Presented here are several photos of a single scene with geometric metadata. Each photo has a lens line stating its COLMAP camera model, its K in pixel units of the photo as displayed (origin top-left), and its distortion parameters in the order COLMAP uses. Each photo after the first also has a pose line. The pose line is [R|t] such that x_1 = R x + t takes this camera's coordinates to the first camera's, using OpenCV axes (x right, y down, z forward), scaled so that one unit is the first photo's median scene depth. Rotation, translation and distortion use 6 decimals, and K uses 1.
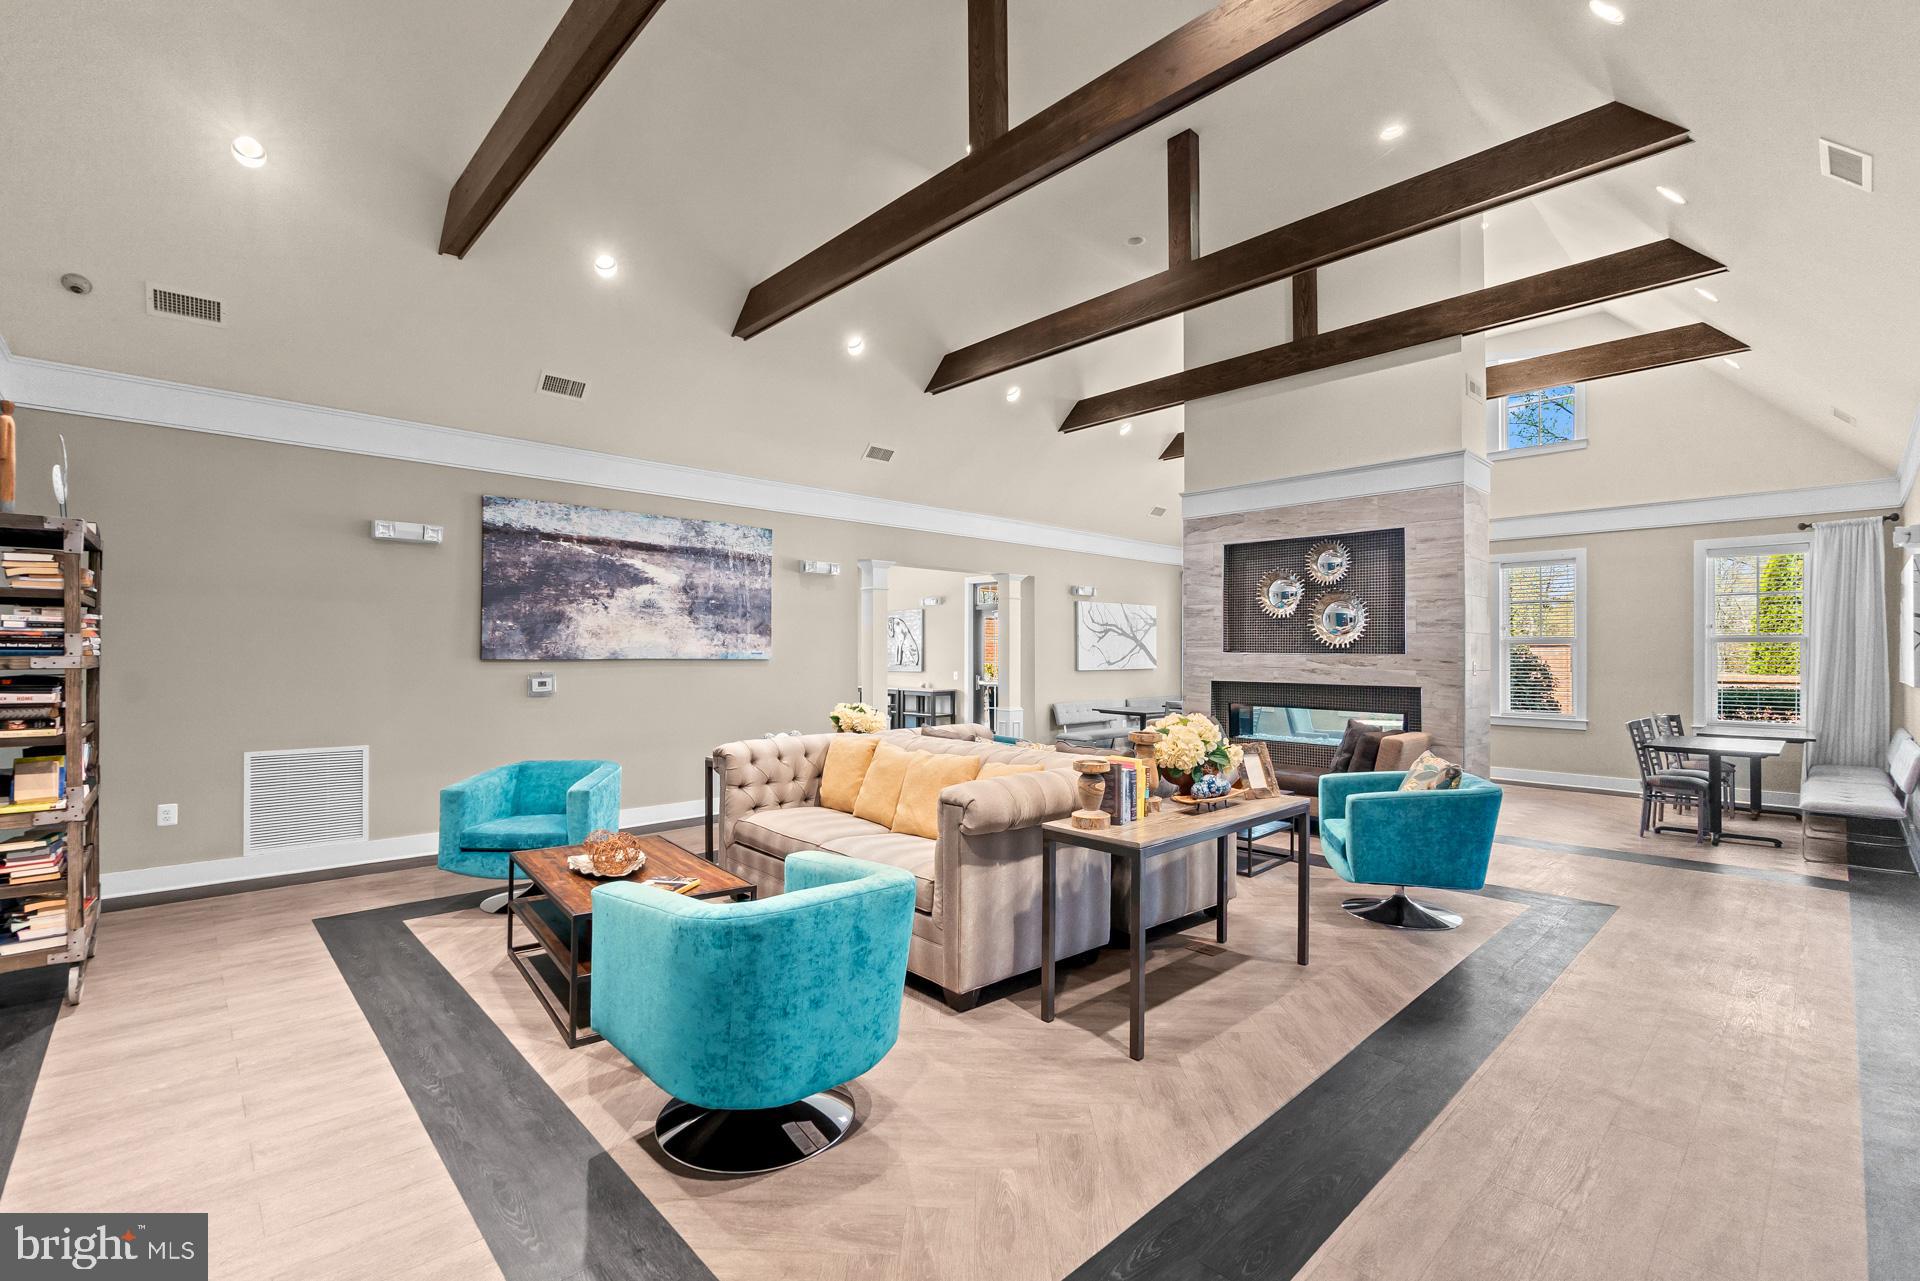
lens RADIAL K [[833.7, 0, 959.8], [0, 833.7, 631.6], [0, 0, 1]] dist [-0.005669, 0.000410]
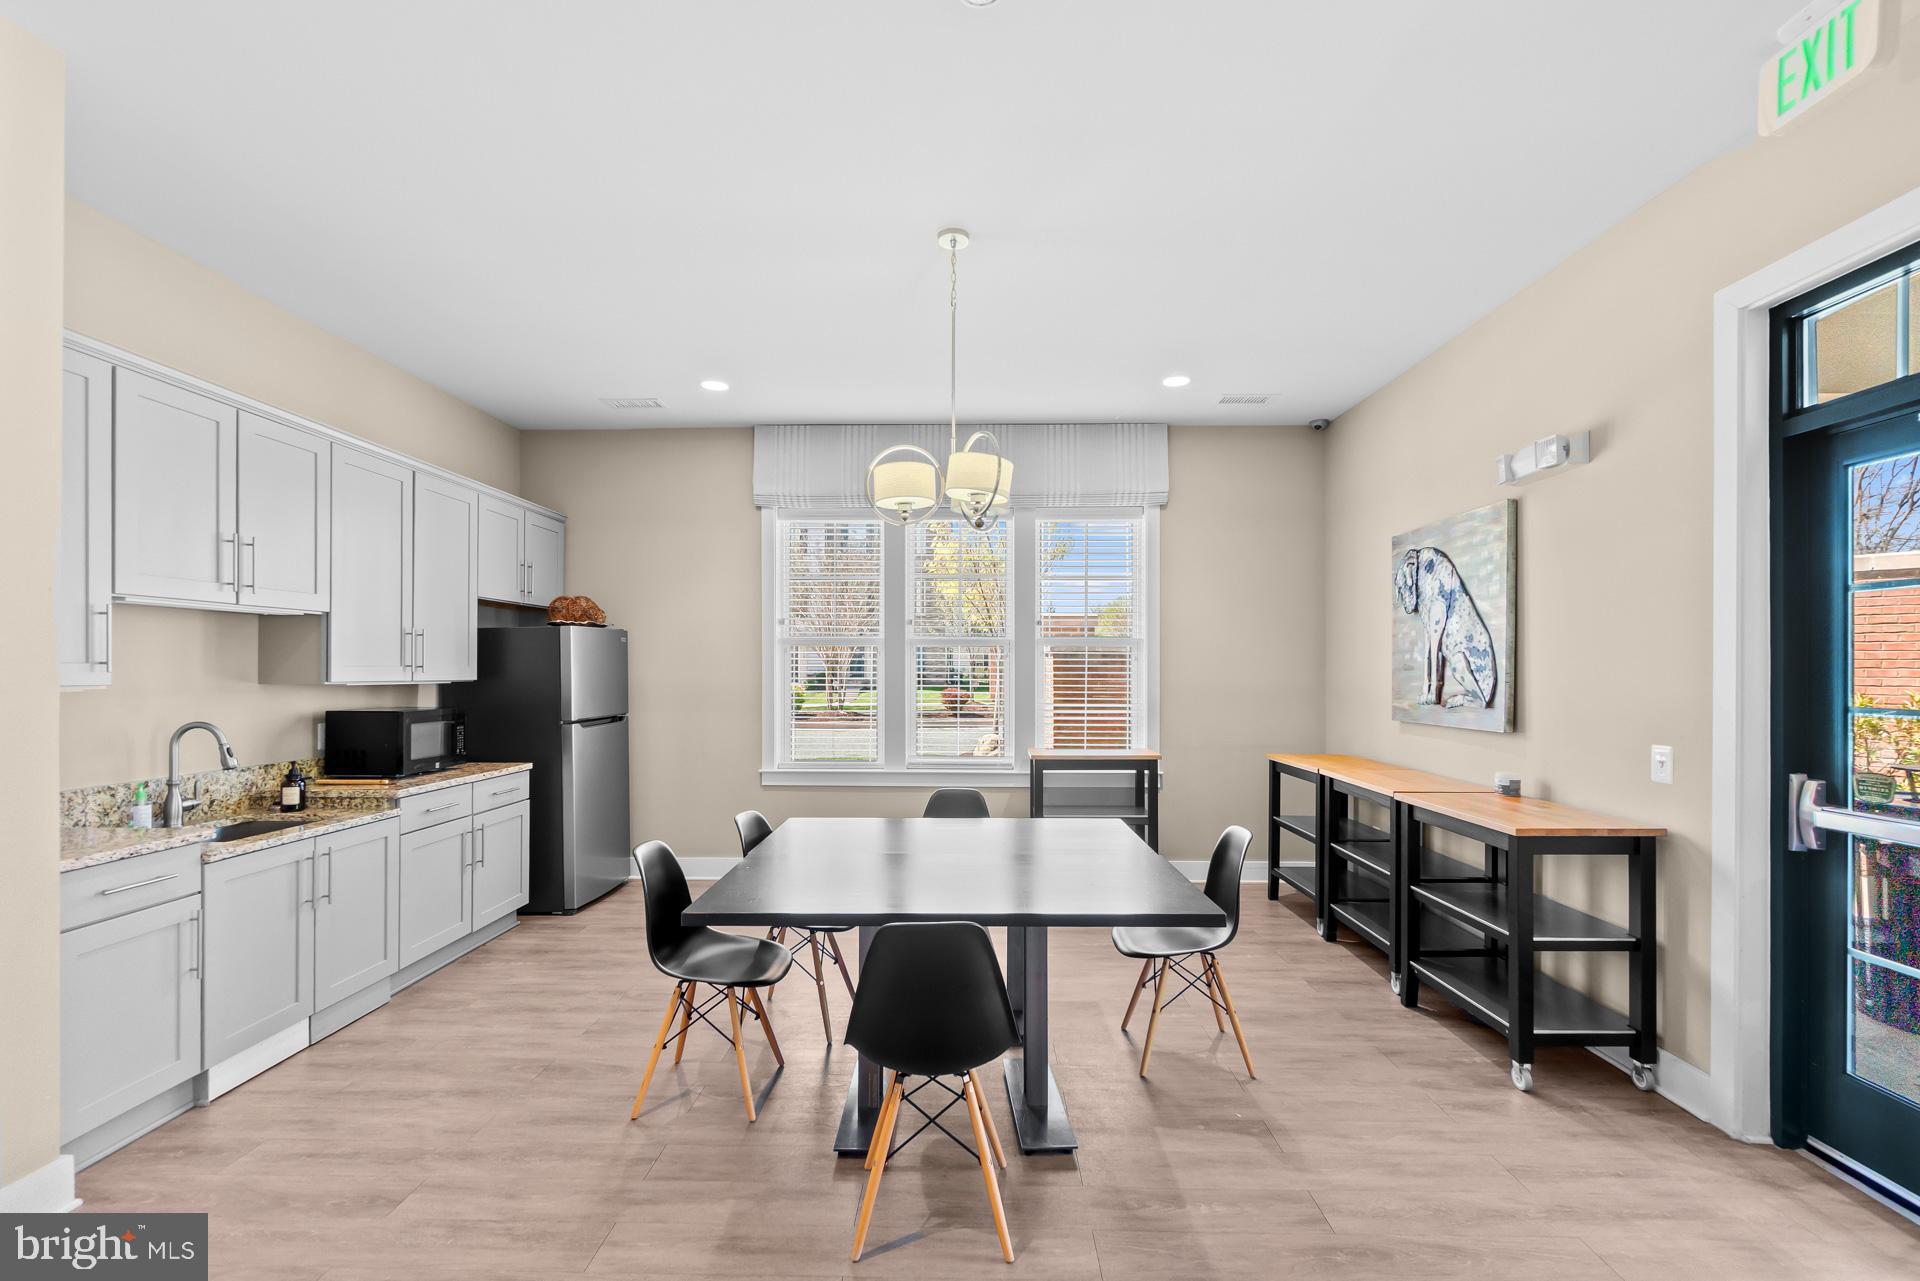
lens RADIAL K [[833.7, 0, 957.5], [0, 833.7, 657.8], [0, 0, 1]] dist [-0.005669, 0.000410]
pose [[0.720670, 0.001775, -0.693276, 0.006809], [0.012699, 0.999795, 0.015760, 0.009430], [0.693162, -0.020162, 0.720499, 0.371360]]
